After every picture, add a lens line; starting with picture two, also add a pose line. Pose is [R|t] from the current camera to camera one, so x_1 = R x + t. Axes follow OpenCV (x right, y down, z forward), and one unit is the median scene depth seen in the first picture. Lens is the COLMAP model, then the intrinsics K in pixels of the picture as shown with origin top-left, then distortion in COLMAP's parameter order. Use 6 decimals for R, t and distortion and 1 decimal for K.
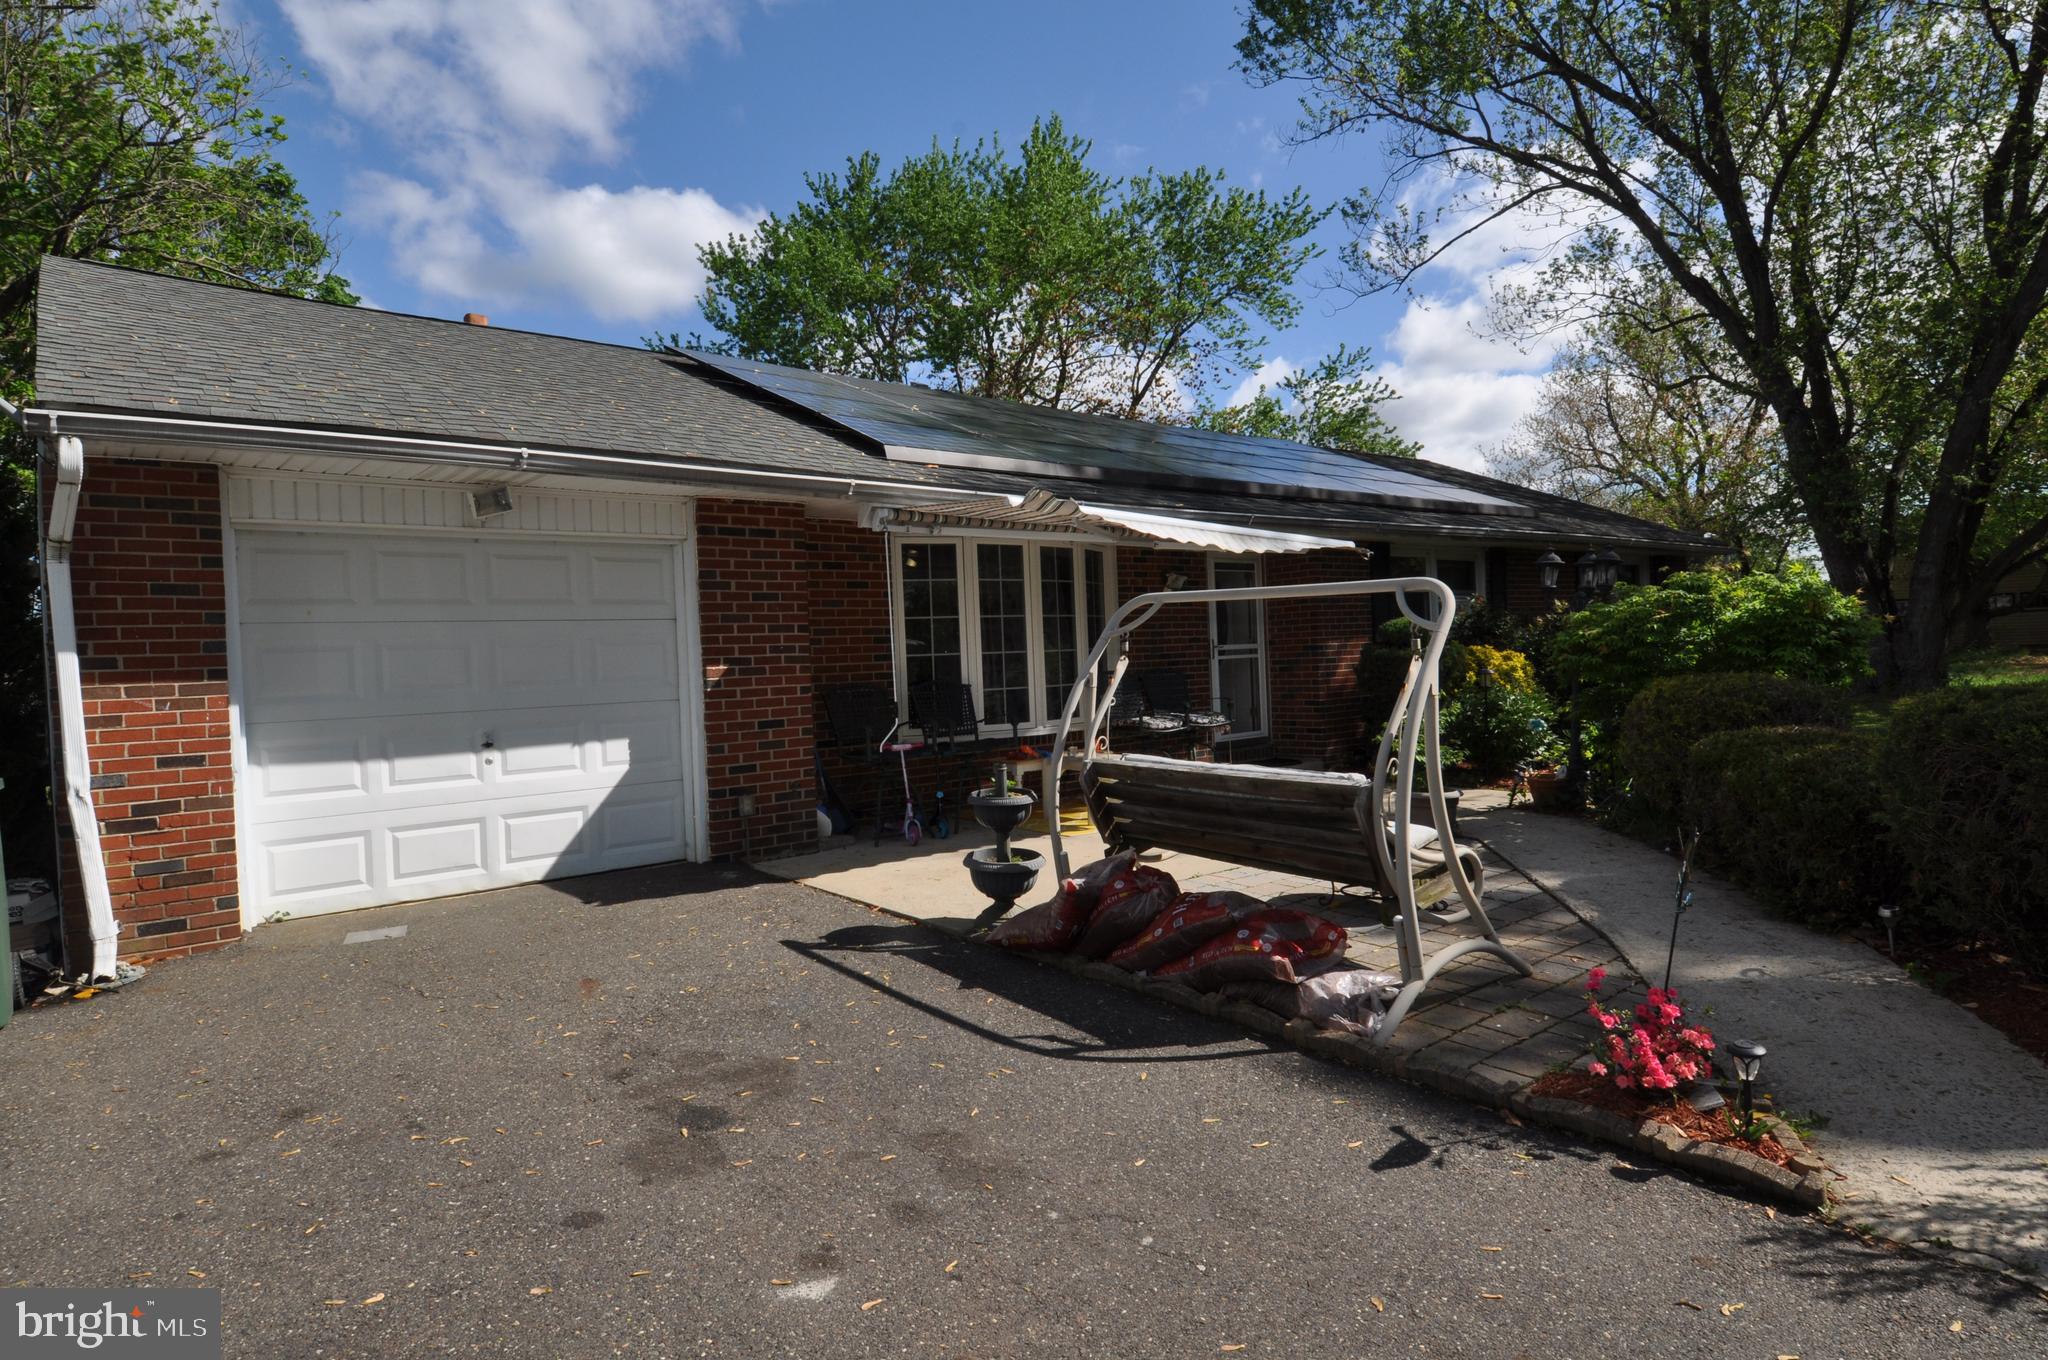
lens RADIAL K [[1141.3, 0, 1027.7], [0, 1141.3, 680.3], [0, 0, 1]] dist [0.056119, -0.060755]
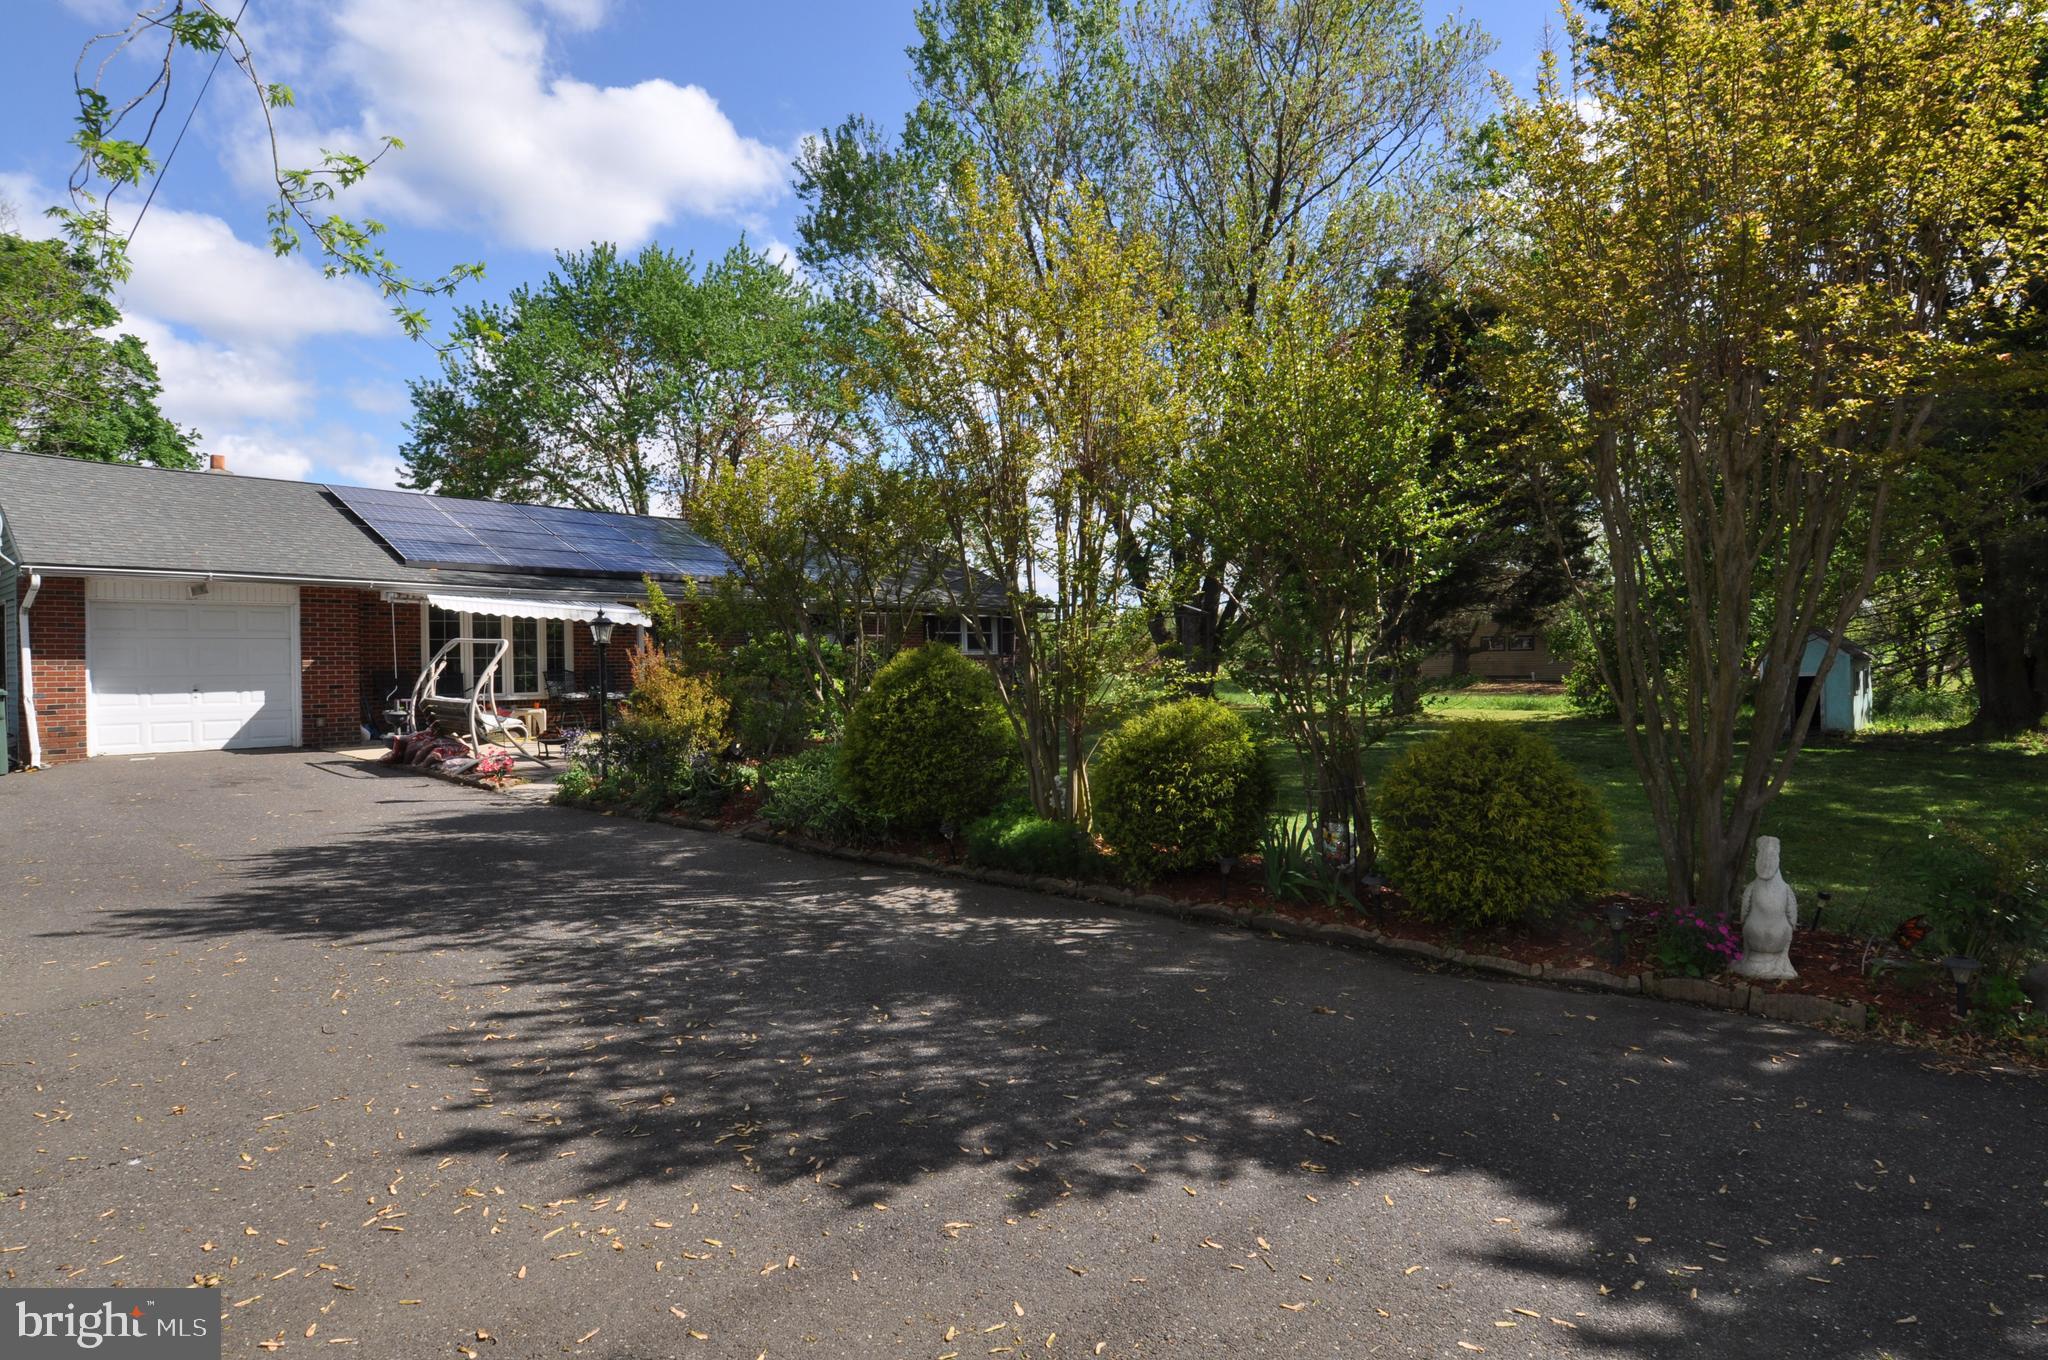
lens RADIAL K [[1141.3, 0, 1027.7], [0, 1141.3, 680.3], [0, 0, 1]] dist [0.056119, -0.060755]
pose [[0.990529, 0.028685, 0.134273, 0.955219], [-0.027907, 0.999581, -0.007678, 0.006146], [-0.134437, 0.003858, 0.990915, -1.670665]]
